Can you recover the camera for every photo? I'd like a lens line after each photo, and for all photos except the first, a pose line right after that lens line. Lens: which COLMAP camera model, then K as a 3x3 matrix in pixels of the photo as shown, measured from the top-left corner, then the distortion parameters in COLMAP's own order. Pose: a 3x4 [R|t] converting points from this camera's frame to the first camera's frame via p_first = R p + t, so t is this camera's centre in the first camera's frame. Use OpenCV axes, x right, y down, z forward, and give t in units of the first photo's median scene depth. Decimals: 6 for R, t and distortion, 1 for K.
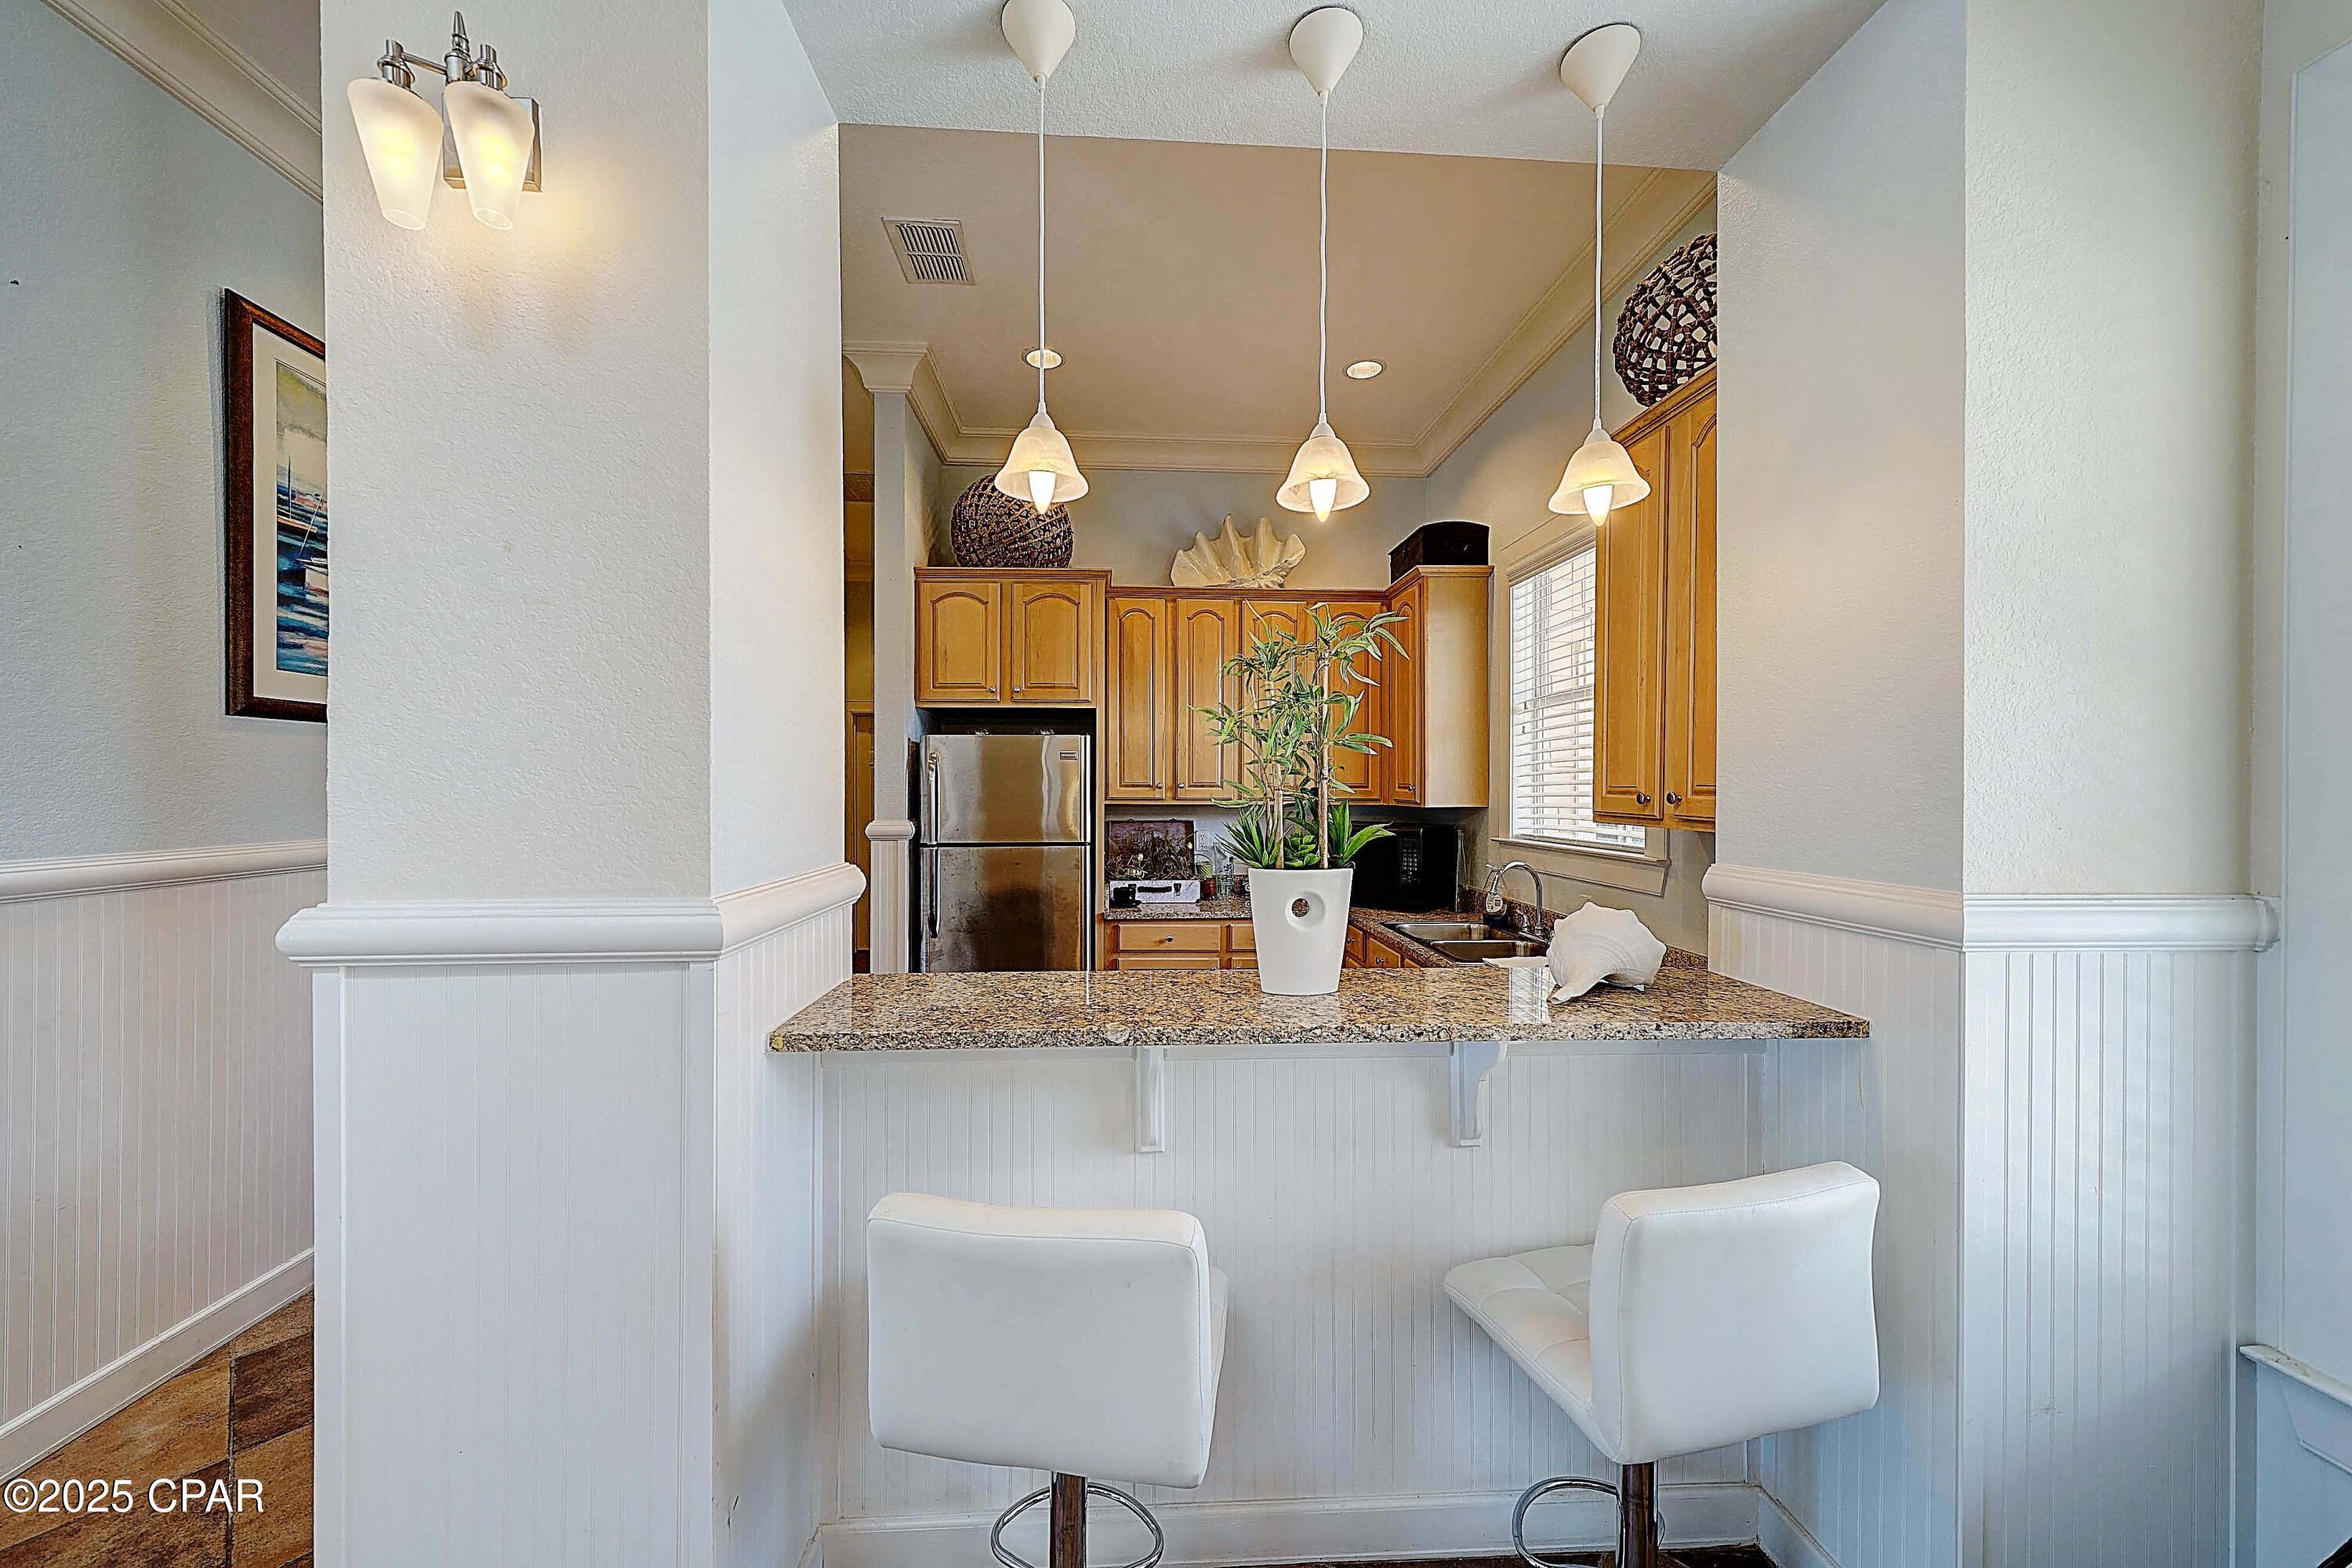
lens RADIAL K [[837.2, 0, 1157.7], [0, 837.2, 780.2], [0, 0, 1]] dist [0.009137, 0.000198]
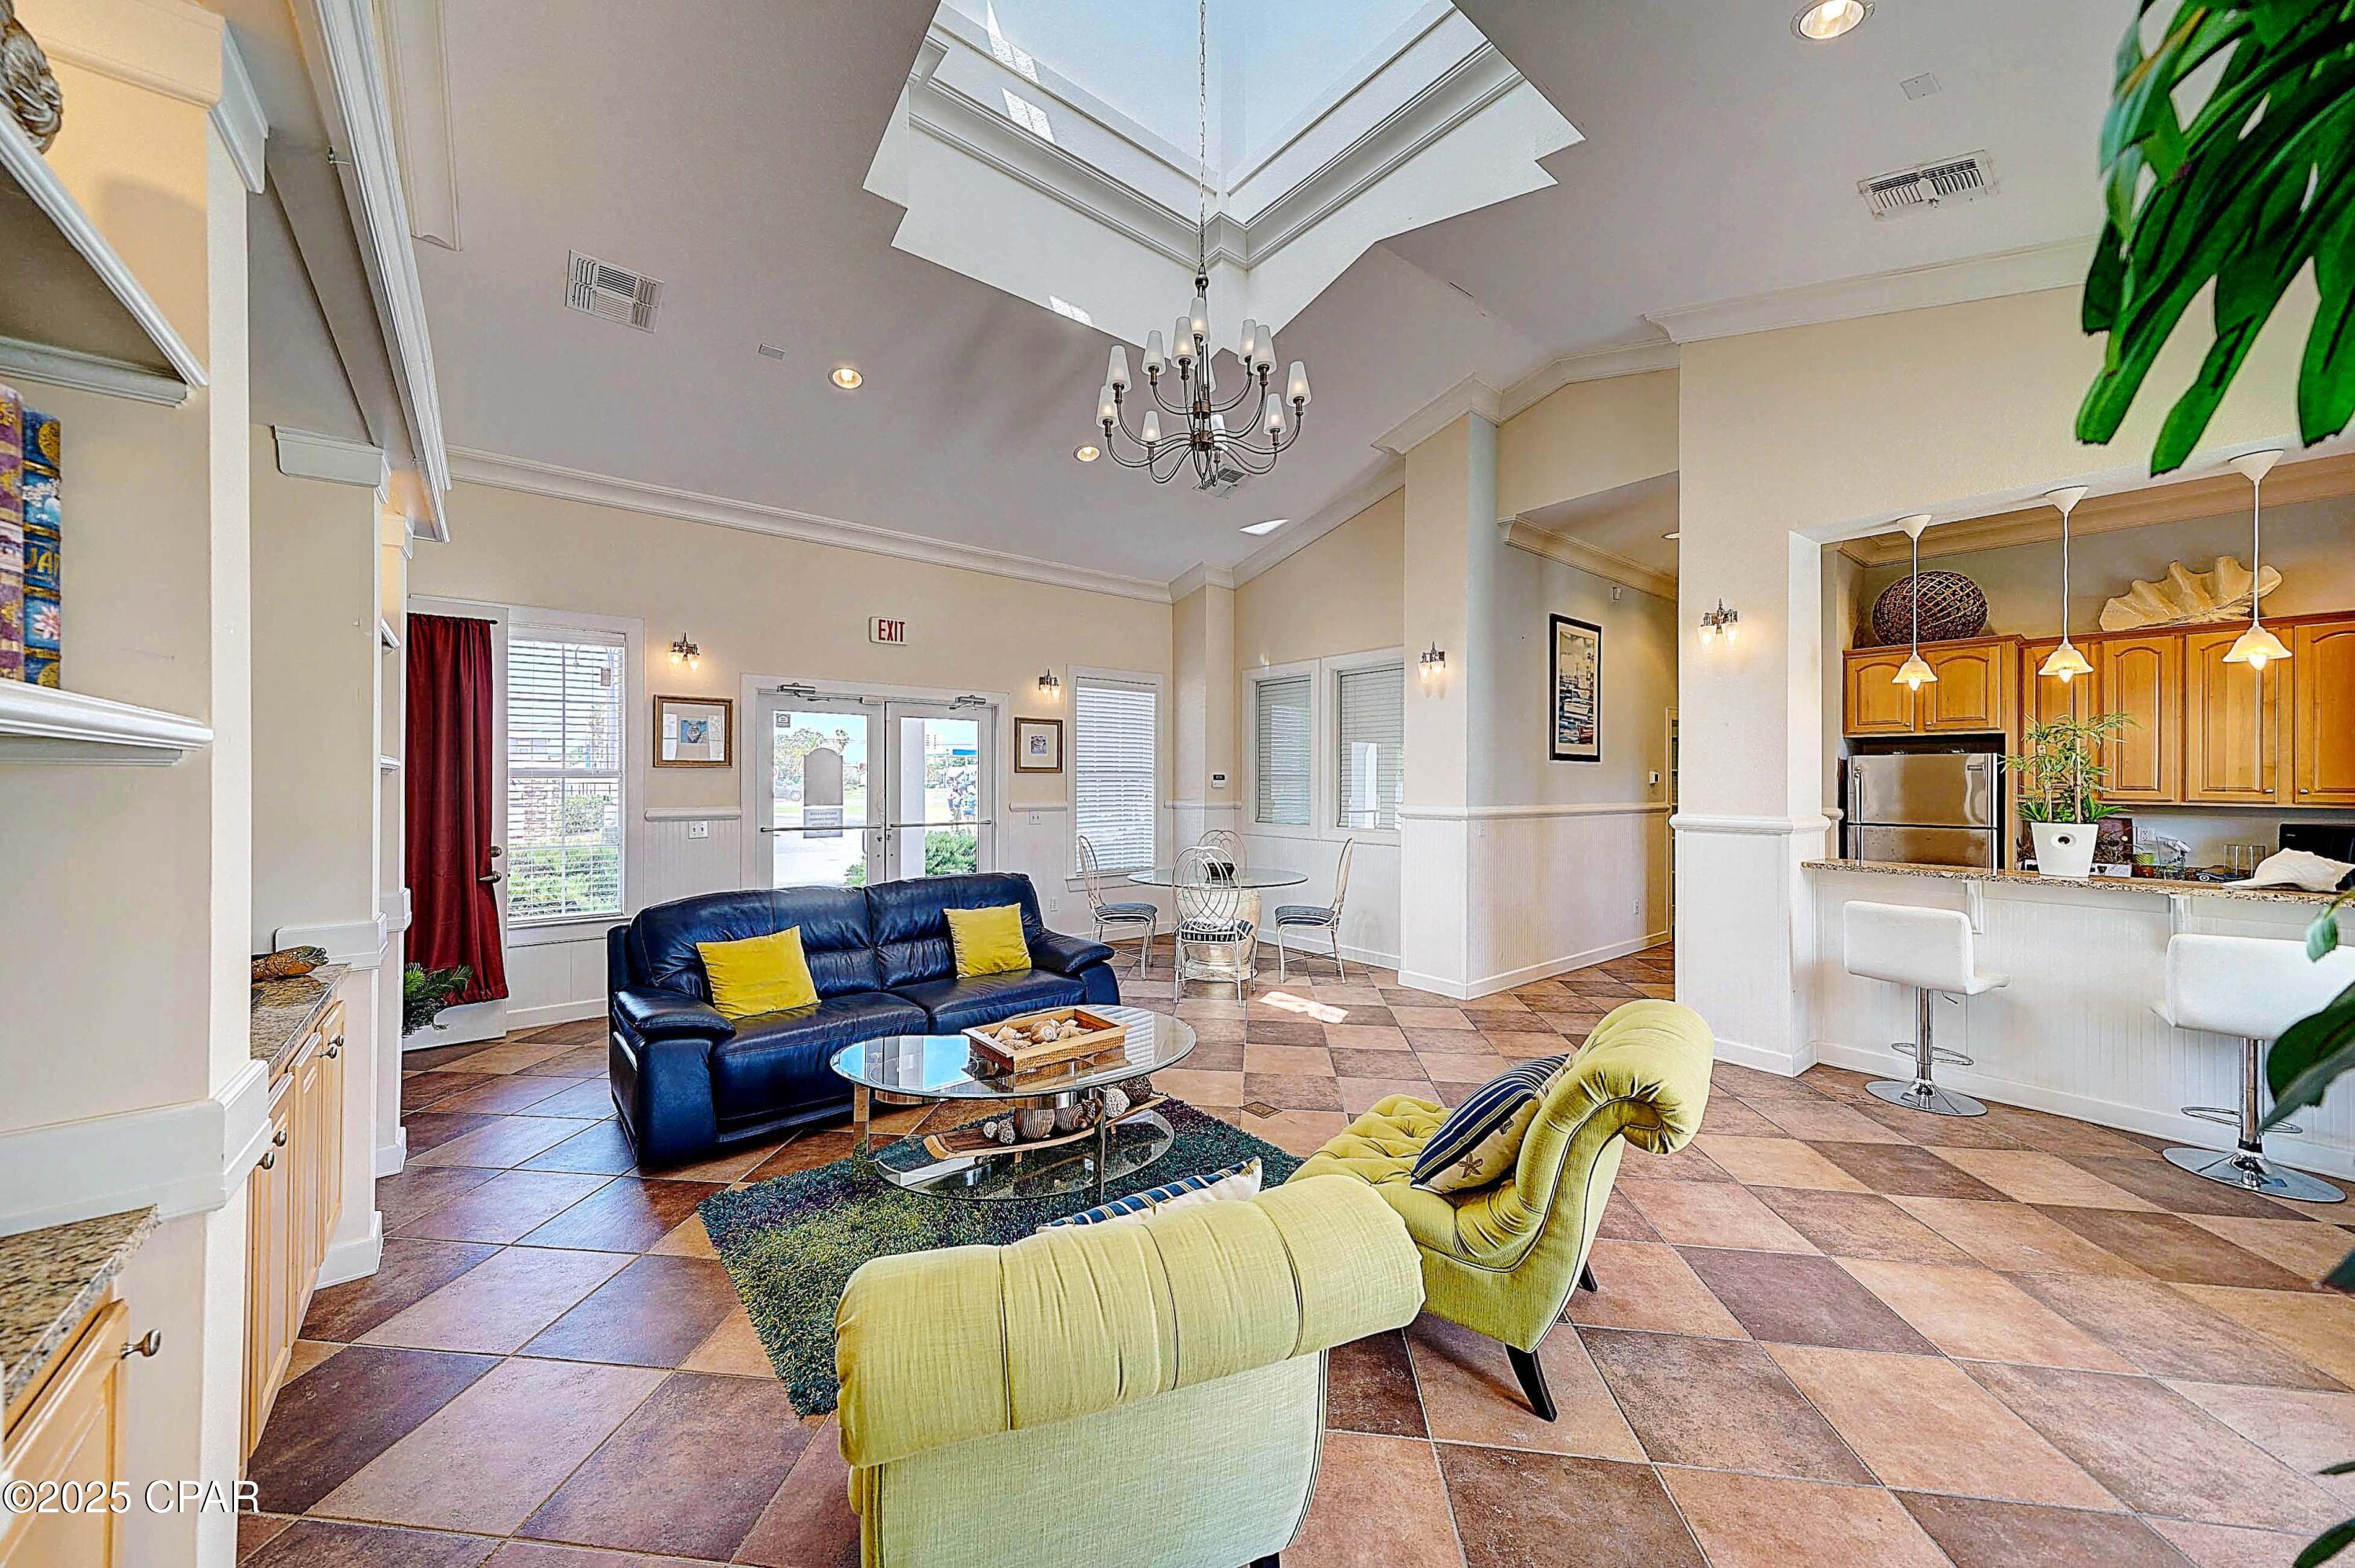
lens RADIAL K [[838.2, 0, 1159.2], [0, 838.2, 780.2], [0, 0, 1]] dist [0.009137, 0.000198]
pose [[0.587483, 0.000340, -0.809236, 0.254339], [-0.000734, 1.000000, -0.000114, -0.005842], [0.809236, 0.000661, 0.587483, -1.035644]]
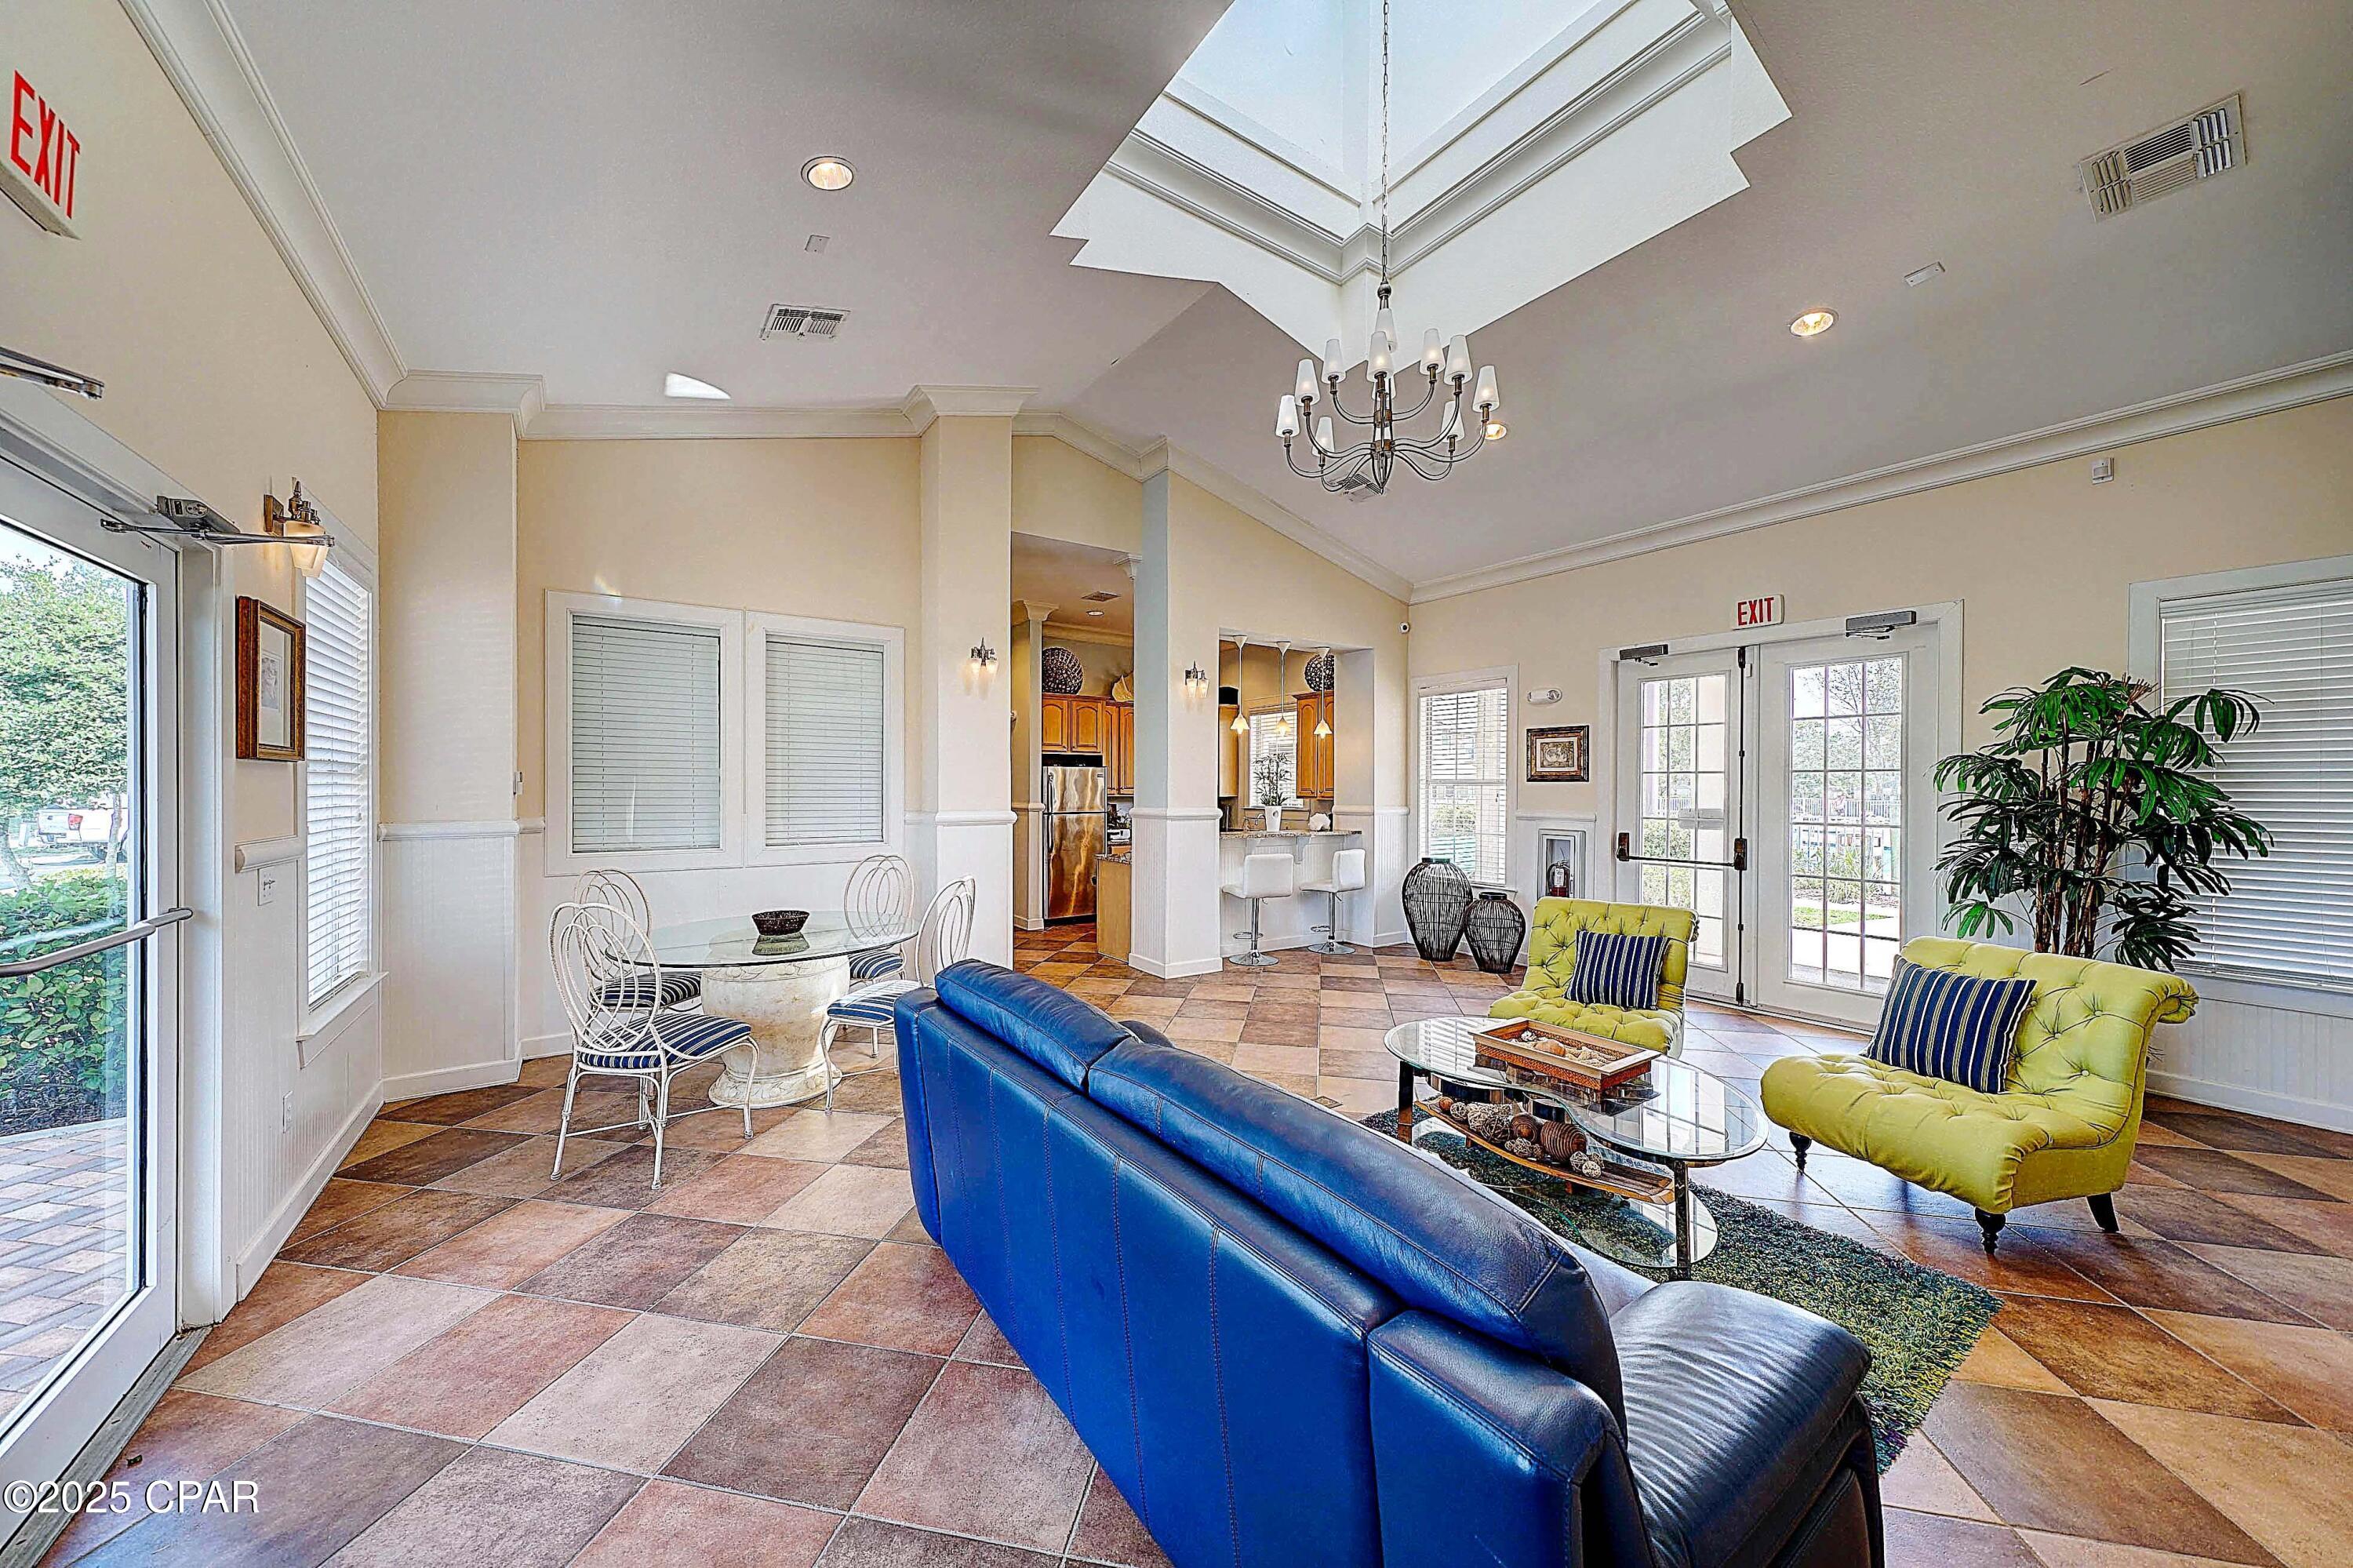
lens RADIAL K [[837.6, 0, 1158.2], [0, 837.6, 780.2], [0, 0, 1]] dist [0.009137, 0.000198]
pose [[0.849697, 0.007187, 0.527223, -1.206614], [-0.006666, 0.999974, -0.002887, -0.009789], [-0.527230, -0.001061, 0.849722, -1.117132]]
